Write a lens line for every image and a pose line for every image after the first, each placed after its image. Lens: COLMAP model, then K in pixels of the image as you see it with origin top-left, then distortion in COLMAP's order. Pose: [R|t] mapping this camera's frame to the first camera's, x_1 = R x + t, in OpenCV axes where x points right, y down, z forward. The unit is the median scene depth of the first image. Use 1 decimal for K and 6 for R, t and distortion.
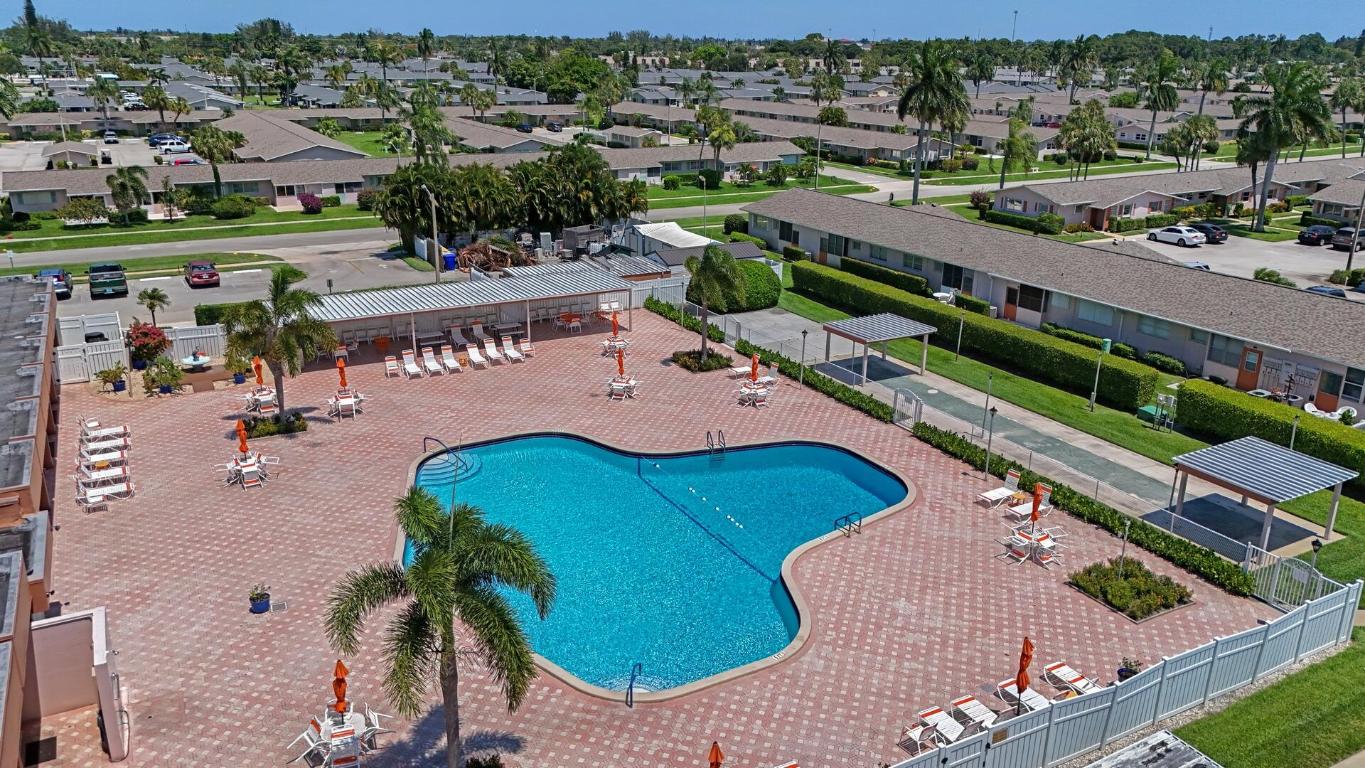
lens RADIAL K [[1009.3, 0, 681.2], [0, 1009.3, 390.3], [0, 0, 1]] dist [0.062166, -0.053105]
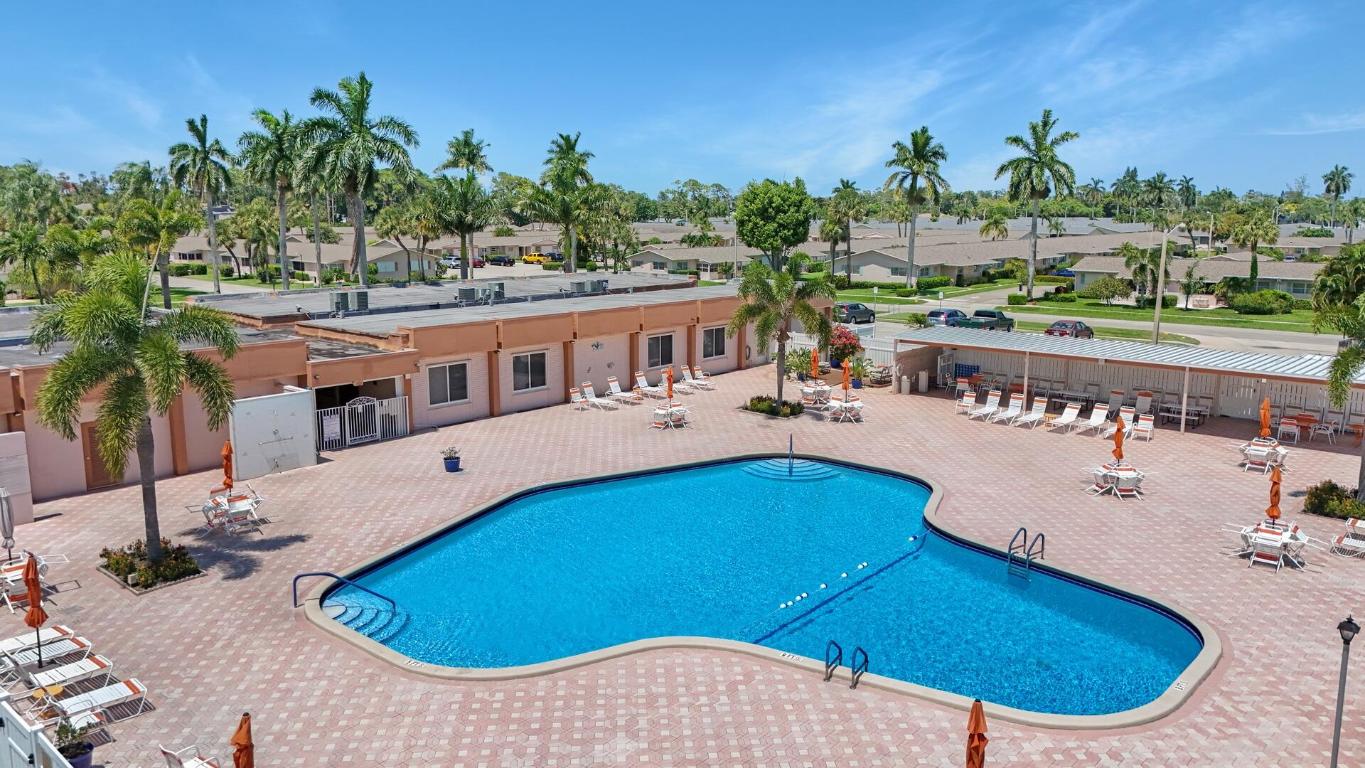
lens RADIAL K [[1009.3, 0, 682.8], [0, 1009.3, 388.6], [0, 0, 1]] dist [0.062166, -0.053105]
pose [[0.327686, 0.156344, -0.931761, 0.287820], [-0.303241, 0.951439, 0.053001, -0.005456], [0.894800, 0.265181, 0.359183, 0.314724]]
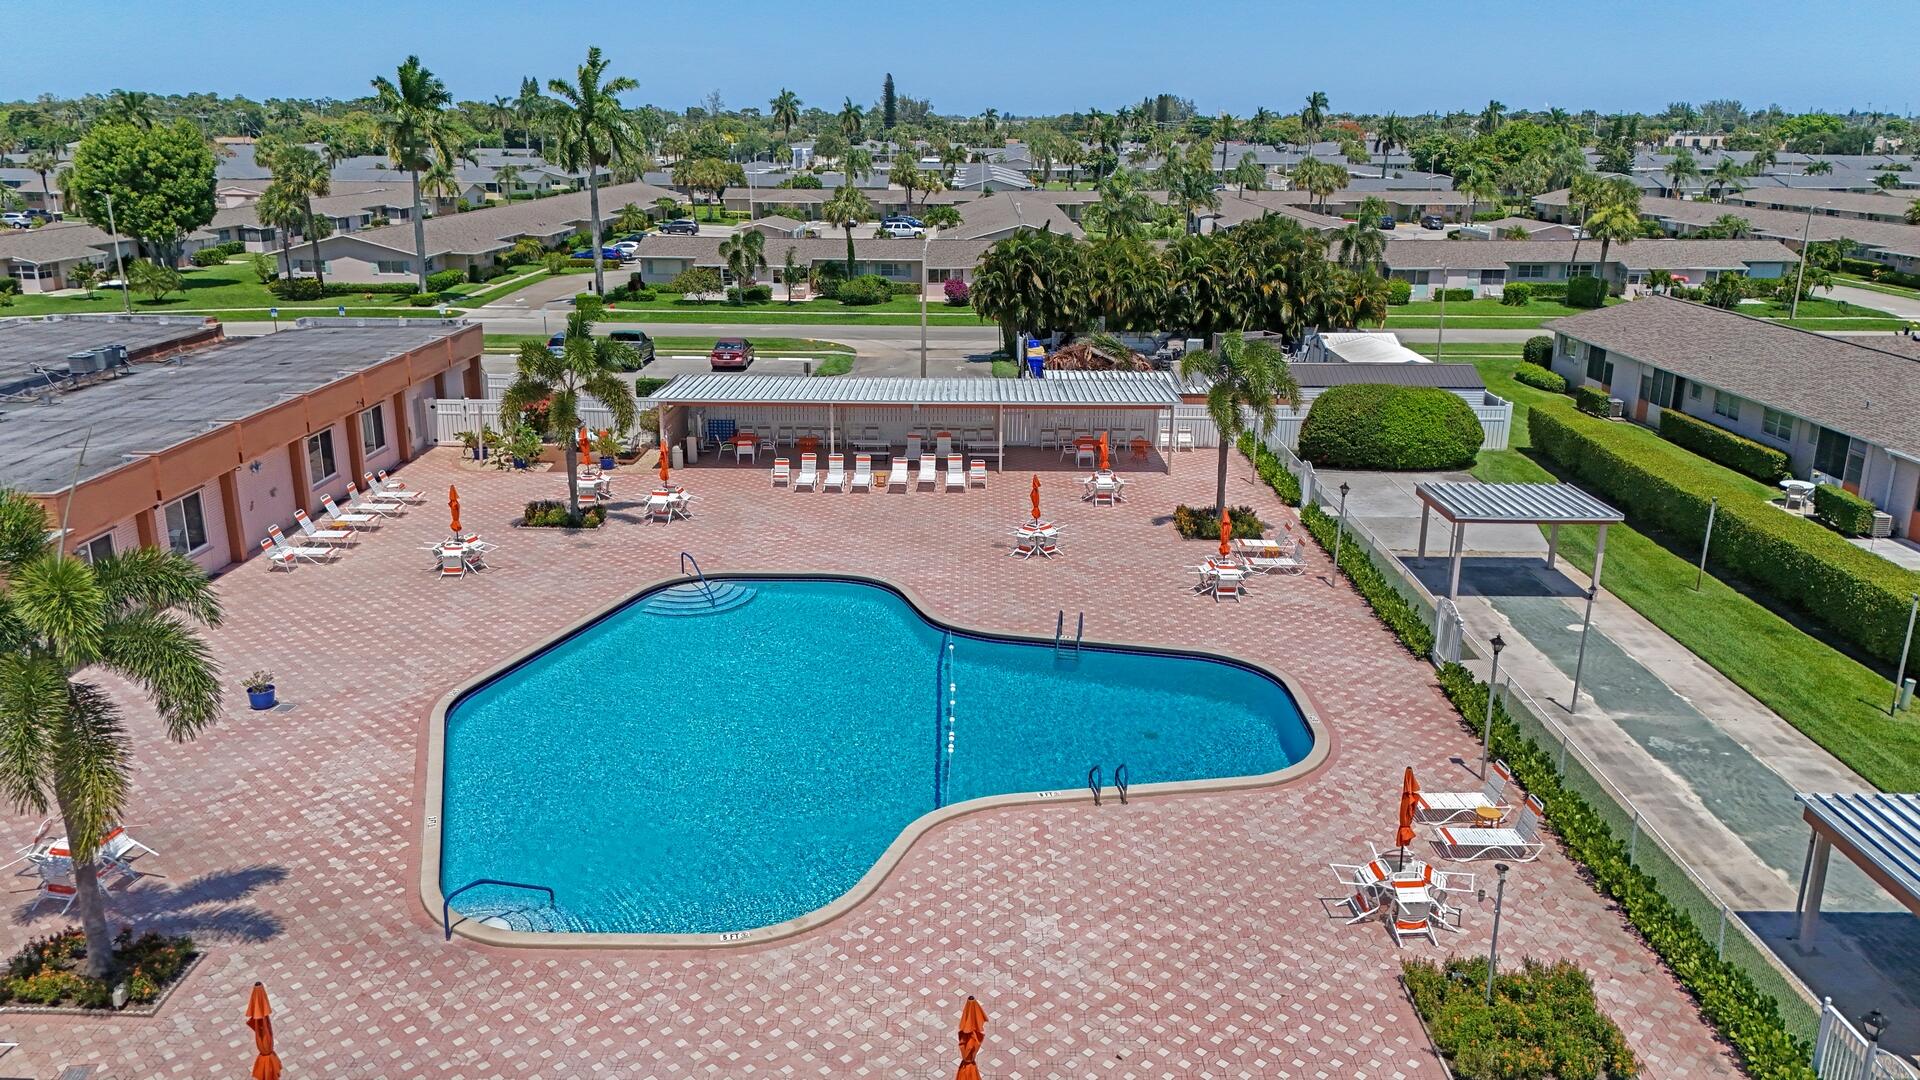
lens RADIAL K [[1419.7, 0, 958.5], [0, 1419.7, 542.7], [0, 0, 1]] dist [0.062166, -0.053105]
pose [[0.868242, 0.134387, -0.477594, 0.207787], [-0.156937, 0.987581, -0.007415, 0.008990], [0.470666, 0.081390, 0.878549, 0.117667]]
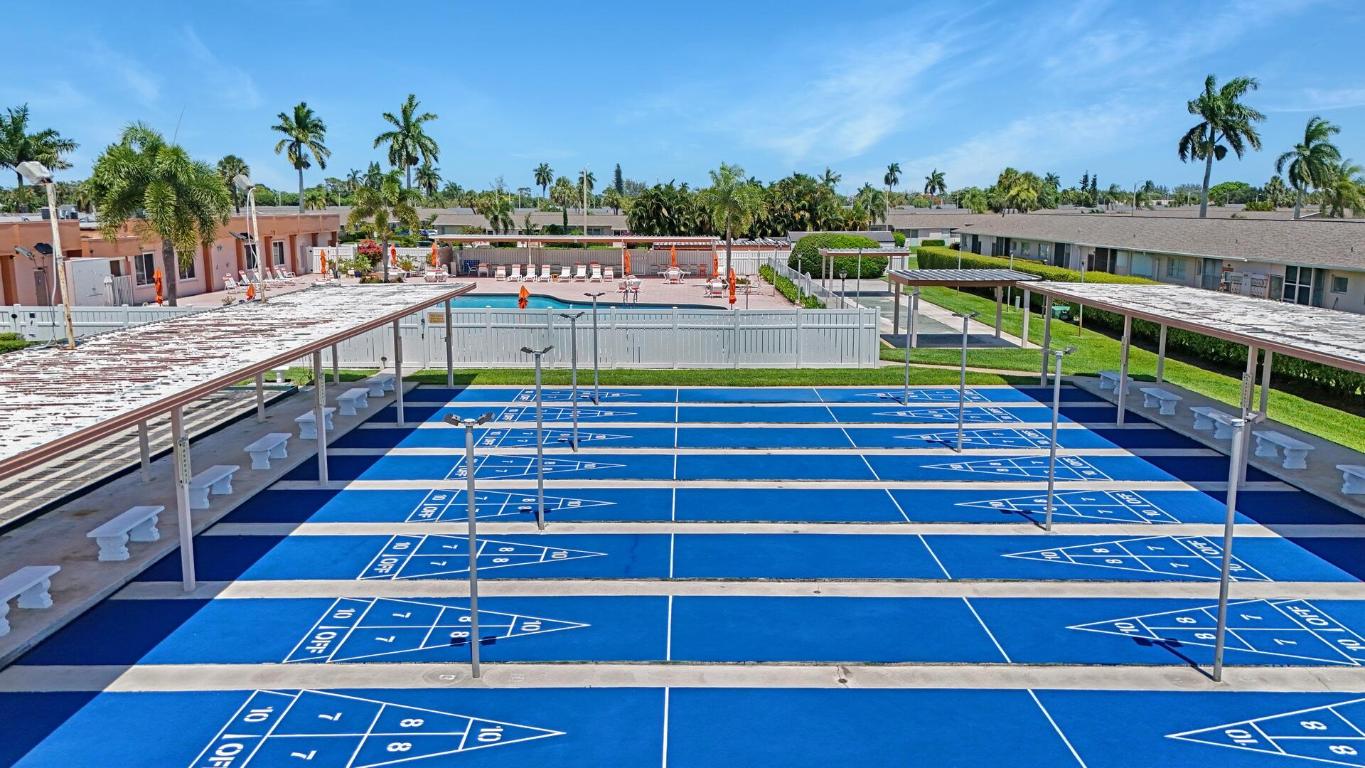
lens RADIAL K [[1009.3, 0, 679.8], [0, 1009.3, 381.5], [0, 0, 1]] dist [0.062166, -0.053105]
pose [[0.871948, 0.071843, -0.484298, 0.375759], [-0.148313, 0.981457, -0.121433, 0.158205], [0.466594, 0.177711, 0.866435, -0.005099]]
